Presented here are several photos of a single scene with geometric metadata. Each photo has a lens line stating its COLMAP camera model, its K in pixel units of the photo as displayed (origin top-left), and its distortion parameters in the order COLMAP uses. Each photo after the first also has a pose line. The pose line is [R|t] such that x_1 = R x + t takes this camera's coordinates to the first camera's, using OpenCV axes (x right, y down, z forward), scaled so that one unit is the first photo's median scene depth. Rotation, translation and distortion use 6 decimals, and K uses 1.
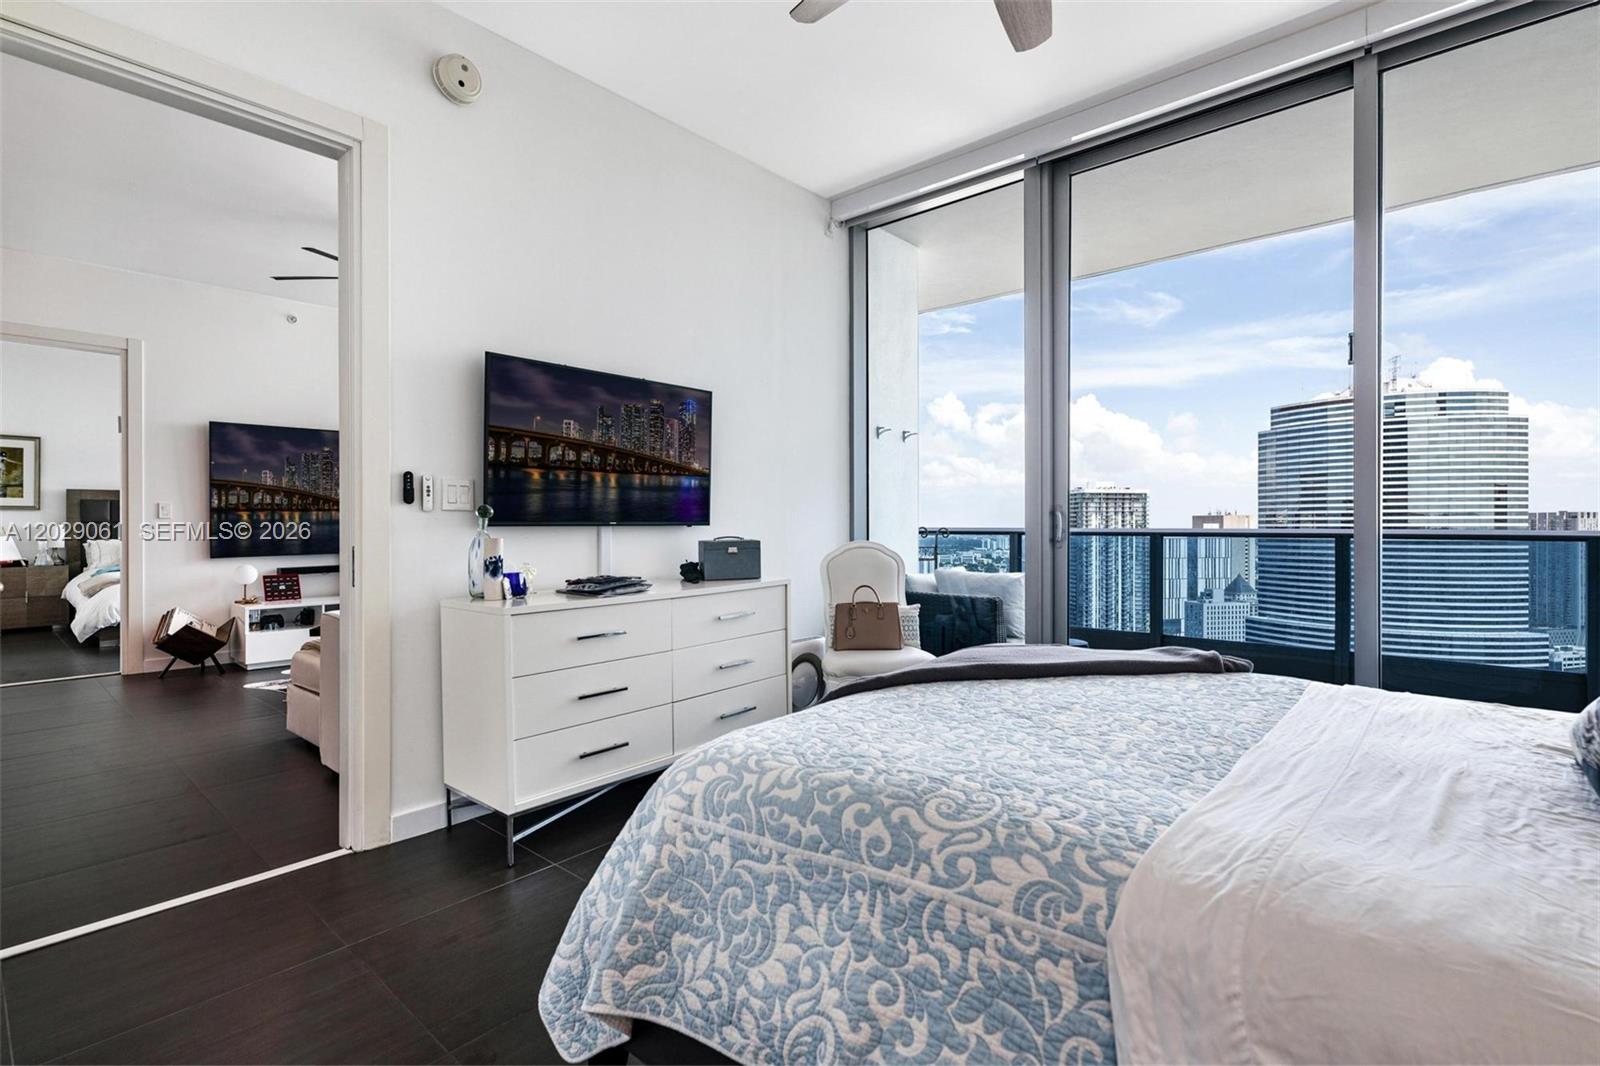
lens RADIAL K [[736.5, 0, 799.1], [0, 736.5, 527.9], [0, 0, 1]] dist [-0.007882, 0.004222]
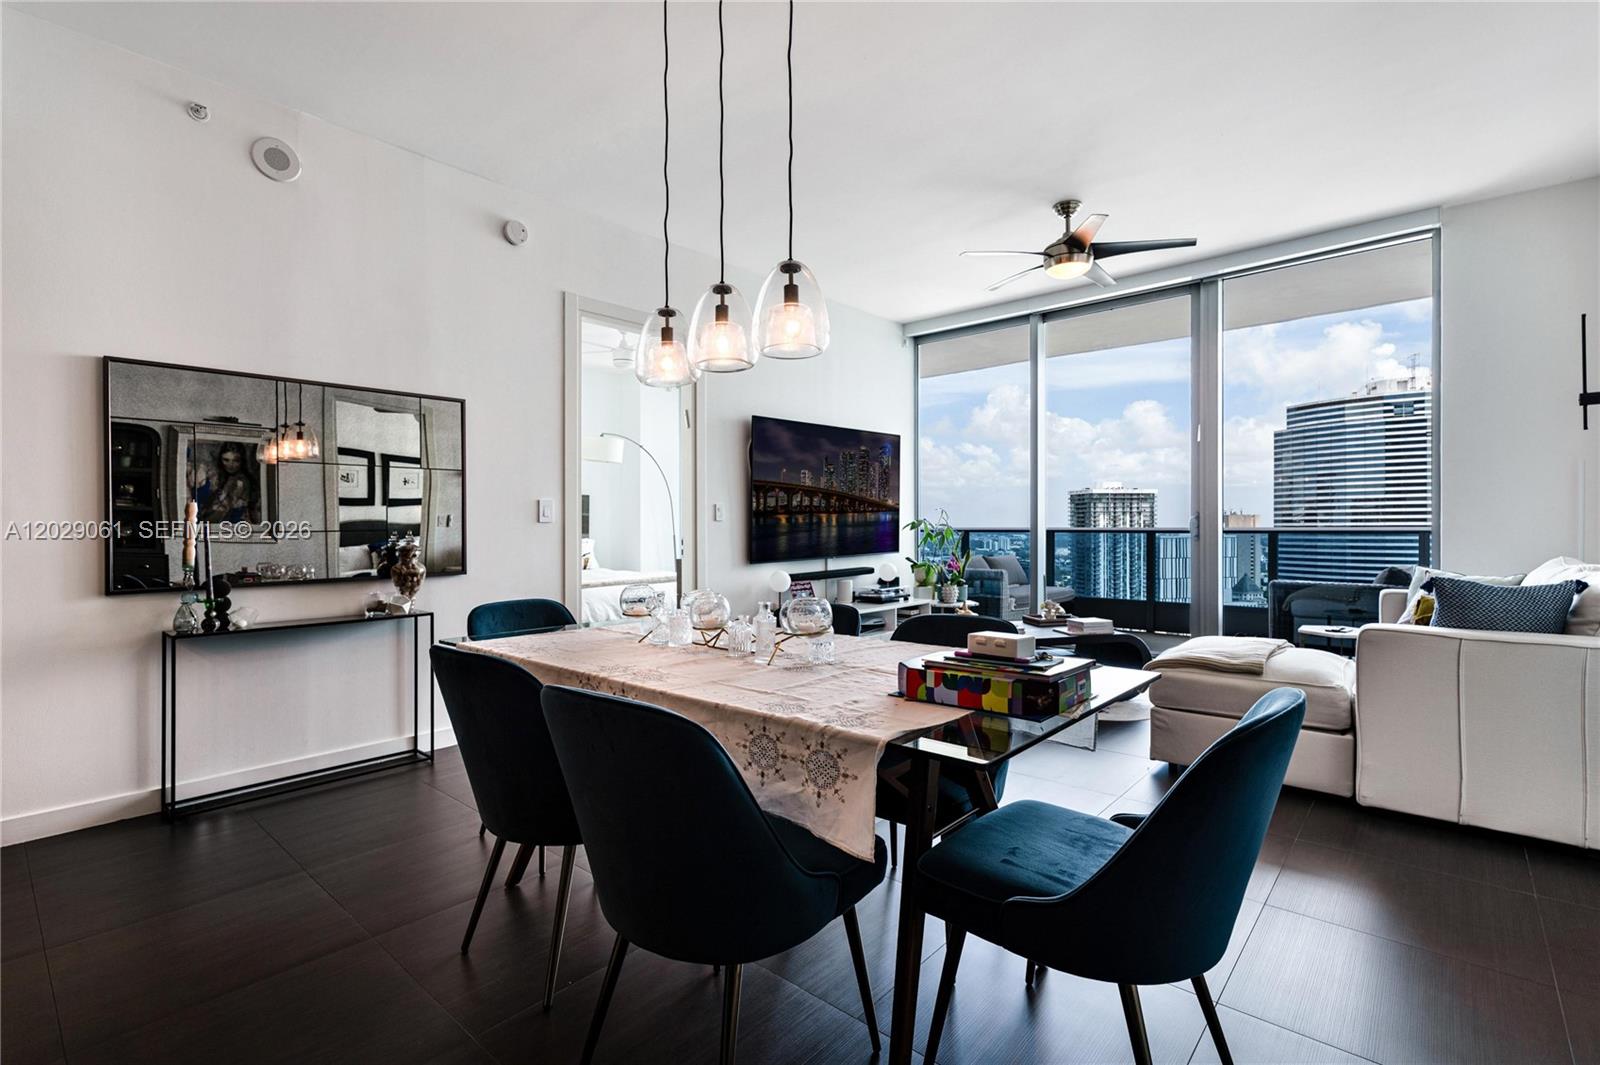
lens RADIAL K [[736.5, 0, 796.1], [0, 736.5, 538.9], [0, 0, 1]] dist [-0.007882, 0.004222]
pose [[0.999866, -0.008776, -0.013814, -0.273380], [0.008925, 0.999903, 0.010725, -0.044706], [0.013718, -0.010847, 0.999847, -0.127183]]
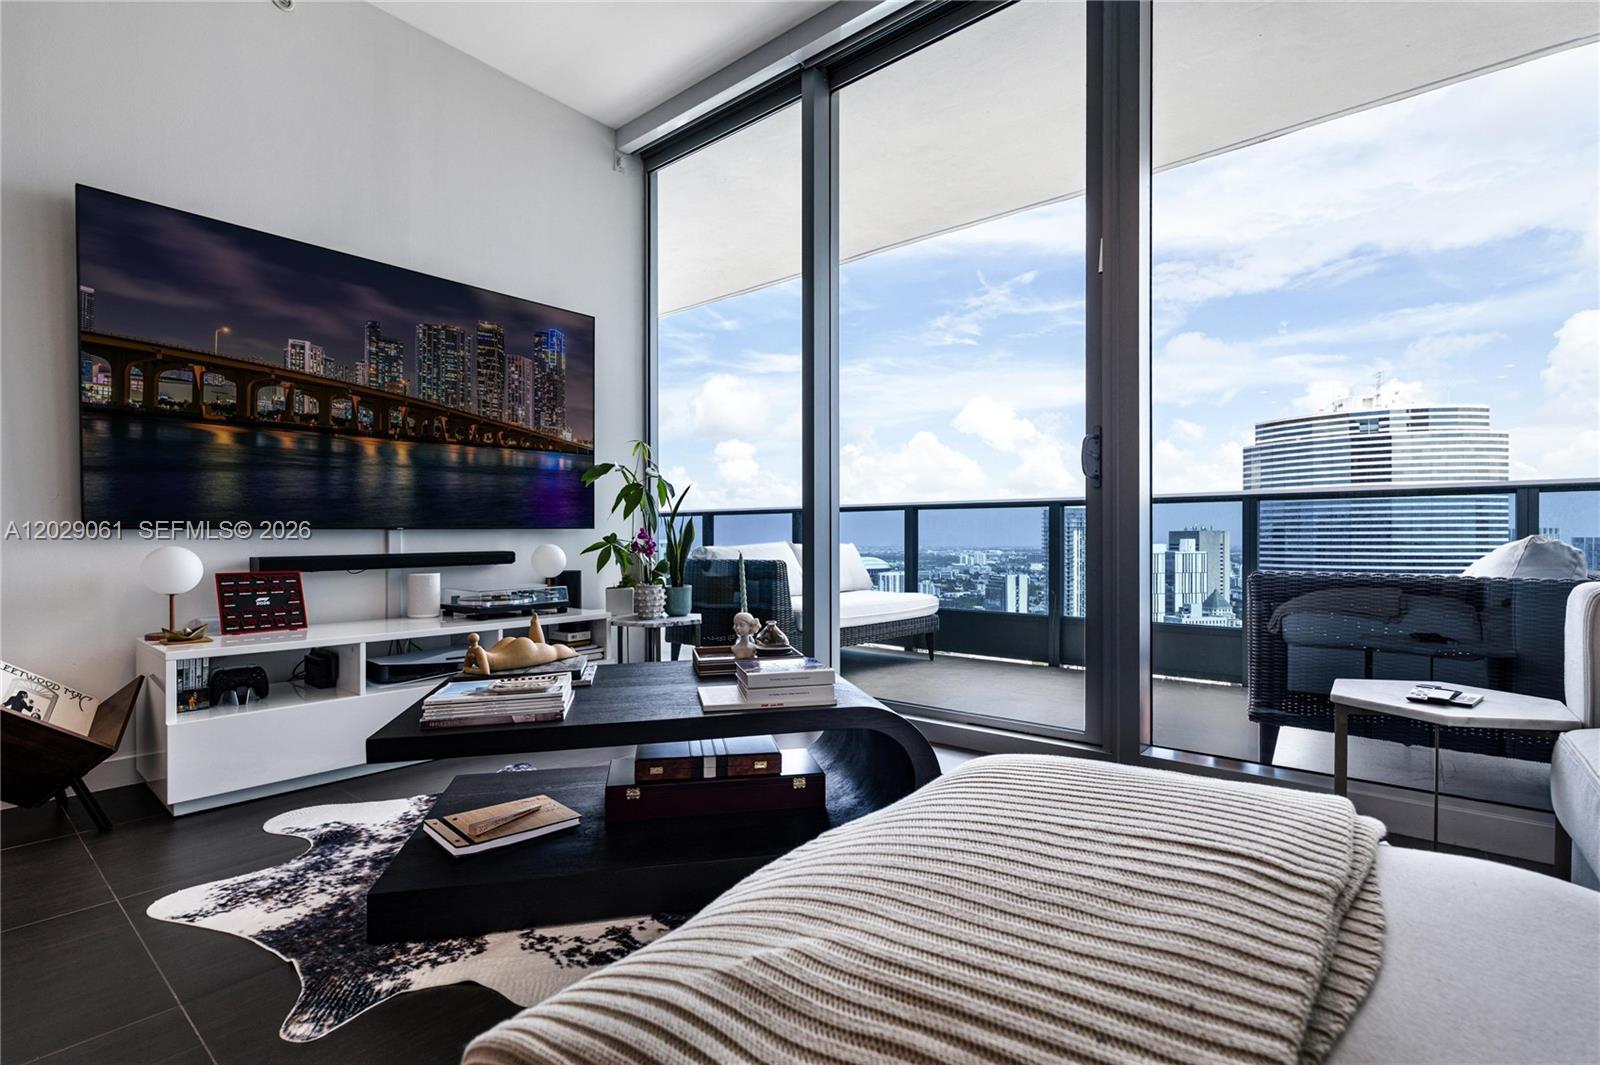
lens RADIAL K [[736.5, 0, 795.7], [0, 736.5, 554.6], [0, 0, 1]] dist [-0.007882, 0.004222]
pose [[0.999841, -0.003779, 0.017427, 0.042249], [0.003569, 0.999921, 0.012078, 0.008179], [-0.017472, -0.012014, 0.999775, 0.385070]]
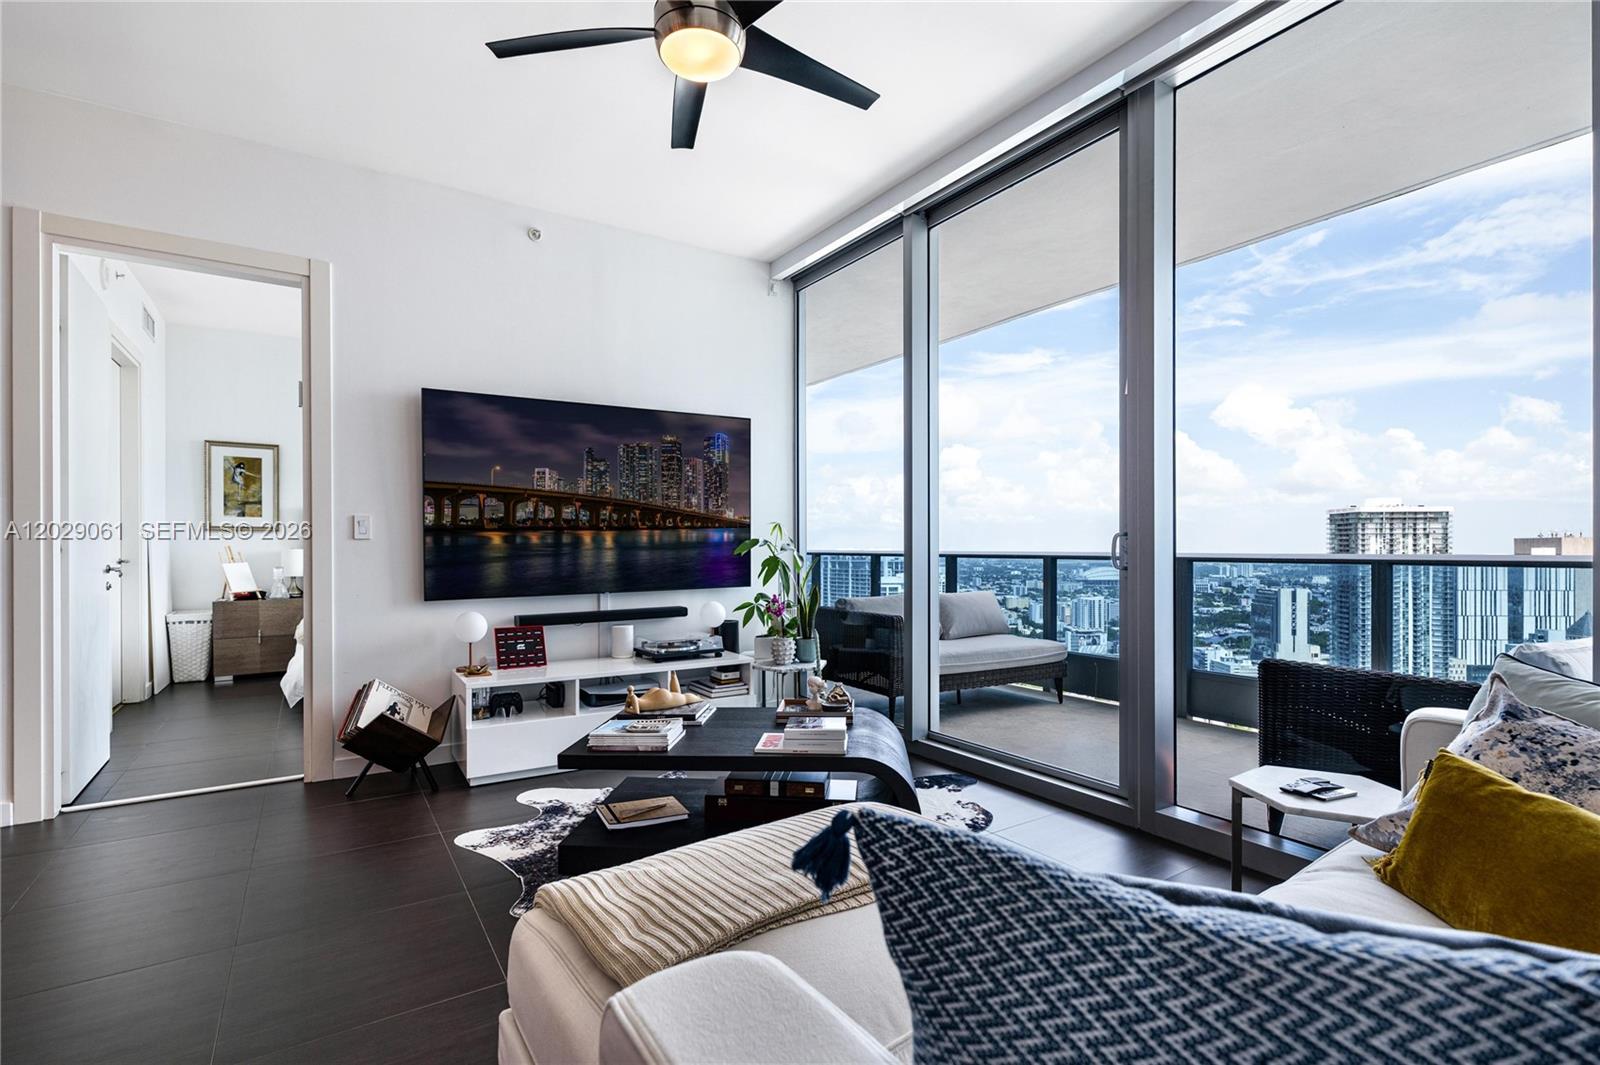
lens RADIAL K [[736.5, 0, 797.6], [0, 736.5, 575.8], [0, 0, 1]] dist [-0.007882, 0.004222]
pose [[0.960073, 0.005299, -0.279699, 0.156406], [0.002774, 0.999591, 0.028459, -0.043889], [0.279735, -0.028099, 0.959666, 0.264999]]
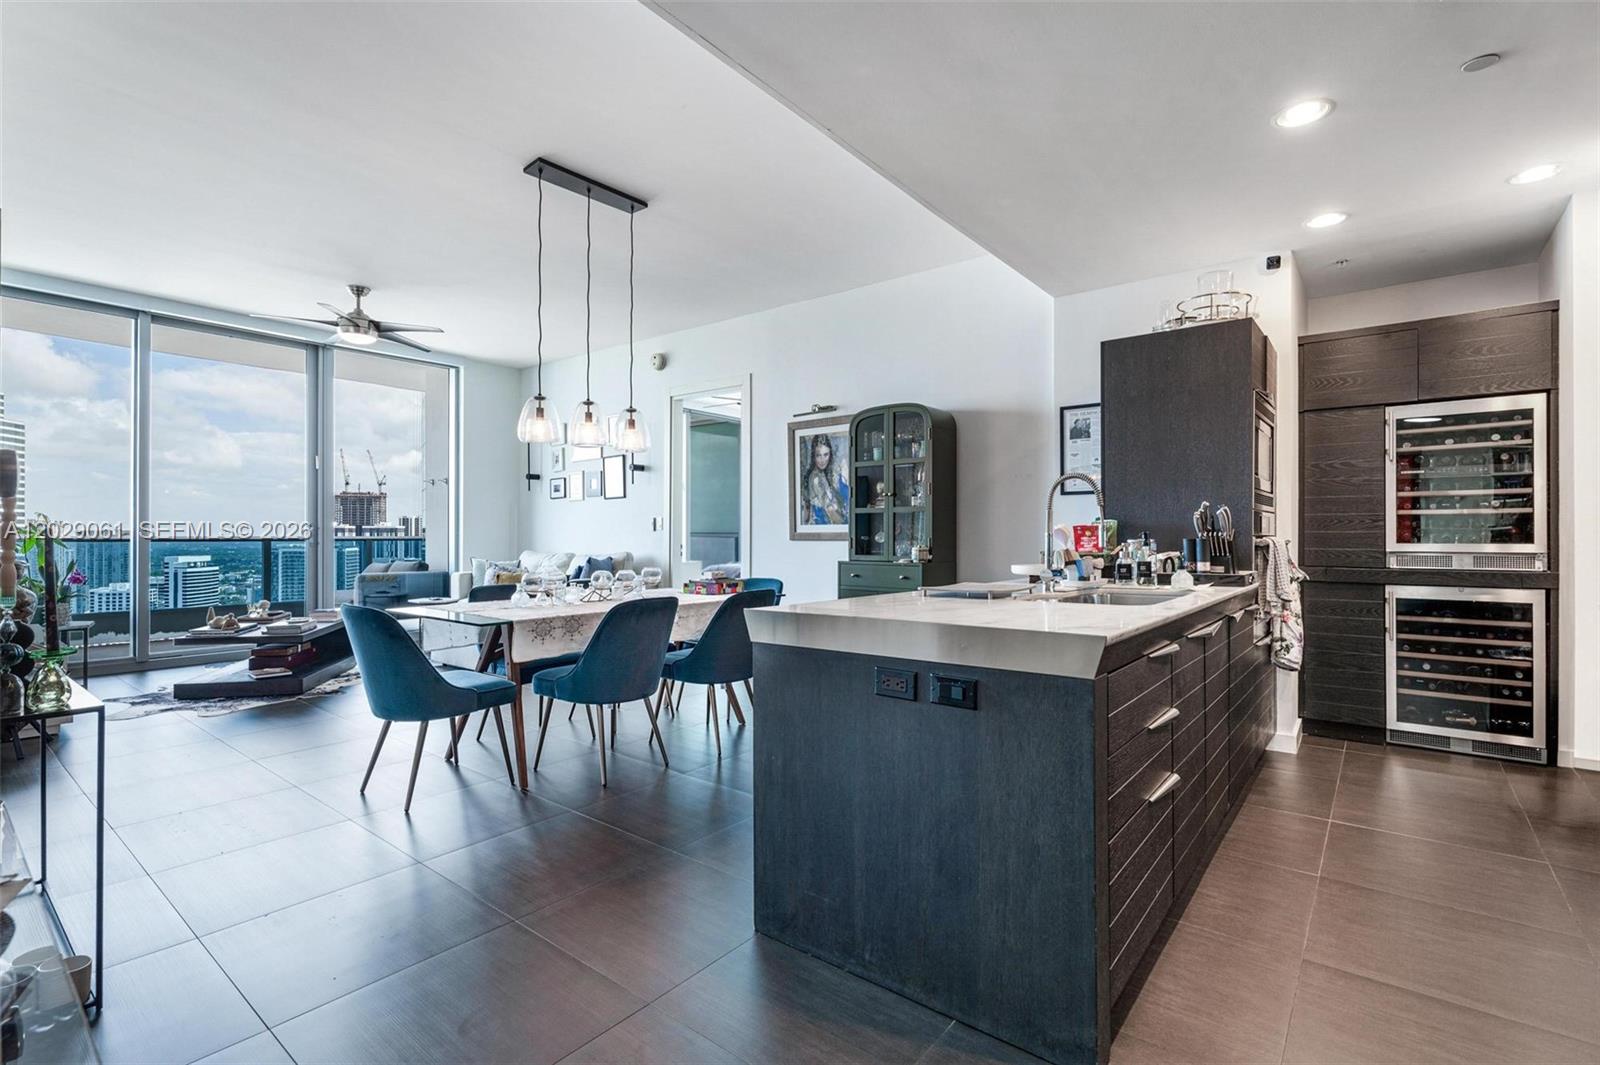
lens RADIAL K [[736.5, 0, 800.8], [0, 736.5, 534.6], [0, 0, 1]] dist [-0.007882, 0.004222]
pose [[-0.043686, -0.000318, 0.999045, -1.002559], [0.001547, 0.999999, 0.000386, -0.046372], [-0.999044, 0.001563, -0.043686, 0.082516]]
